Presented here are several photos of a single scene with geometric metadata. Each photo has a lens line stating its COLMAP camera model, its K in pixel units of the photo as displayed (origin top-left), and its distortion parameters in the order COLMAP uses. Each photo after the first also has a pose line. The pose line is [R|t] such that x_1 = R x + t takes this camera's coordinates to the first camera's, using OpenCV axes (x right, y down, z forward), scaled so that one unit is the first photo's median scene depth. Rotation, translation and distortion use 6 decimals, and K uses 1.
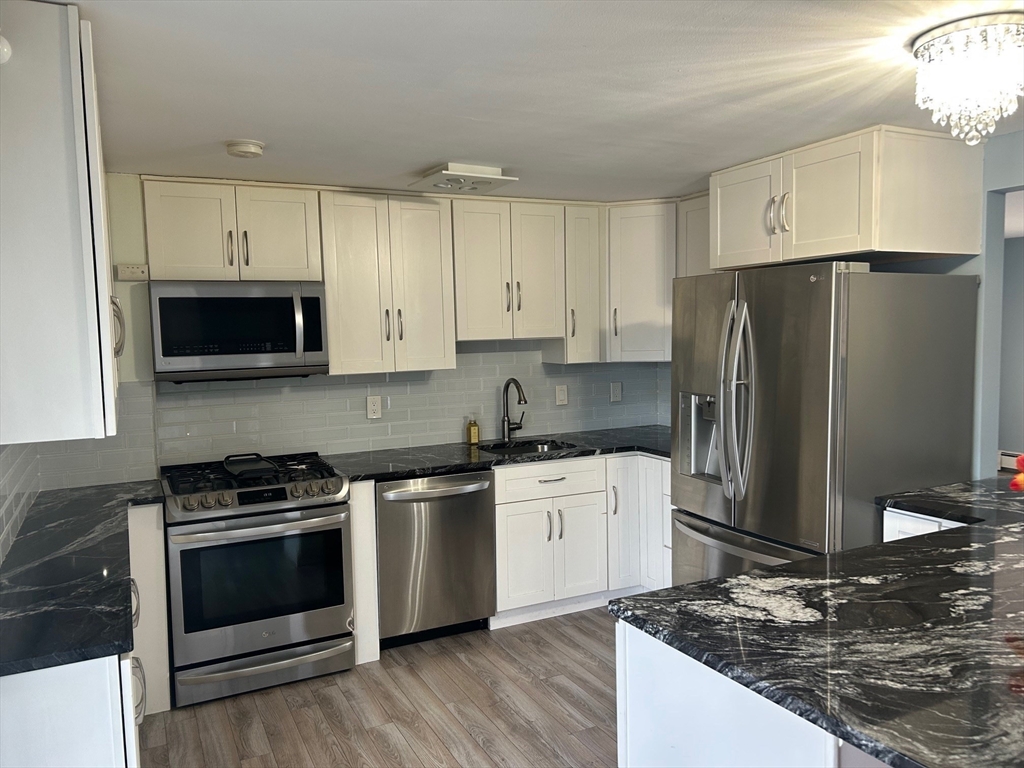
lens RADIAL K [[771.7, 0, 512.0], [0, 771.7, 384.0], [0, 0, 1]] dist [0.013869, -0.001913]
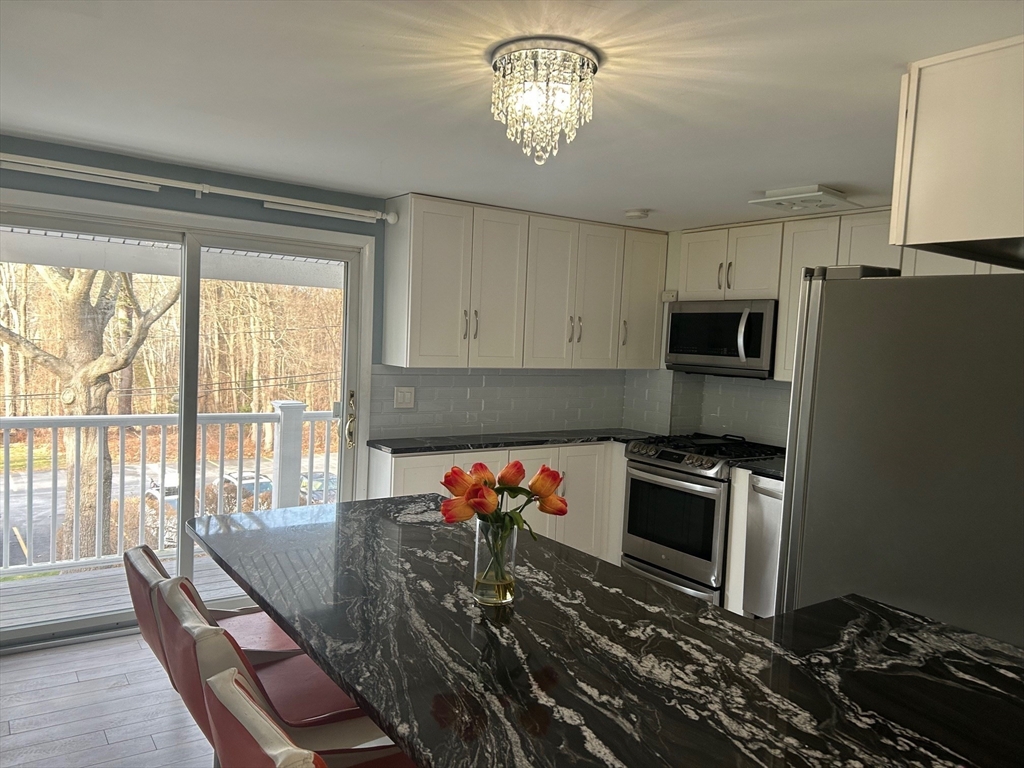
lens RADIAL K [[771.7, 0, 512.0], [0, 771.7, 384.0], [0, 0, 1]] dist [0.013869, -0.001913]
pose [[0.146034, 0.095817, -0.984628, 1.426342], [-0.126915, 0.988888, 0.077408, -0.077116], [0.981105, 0.113660, 0.156572, 0.722328]]
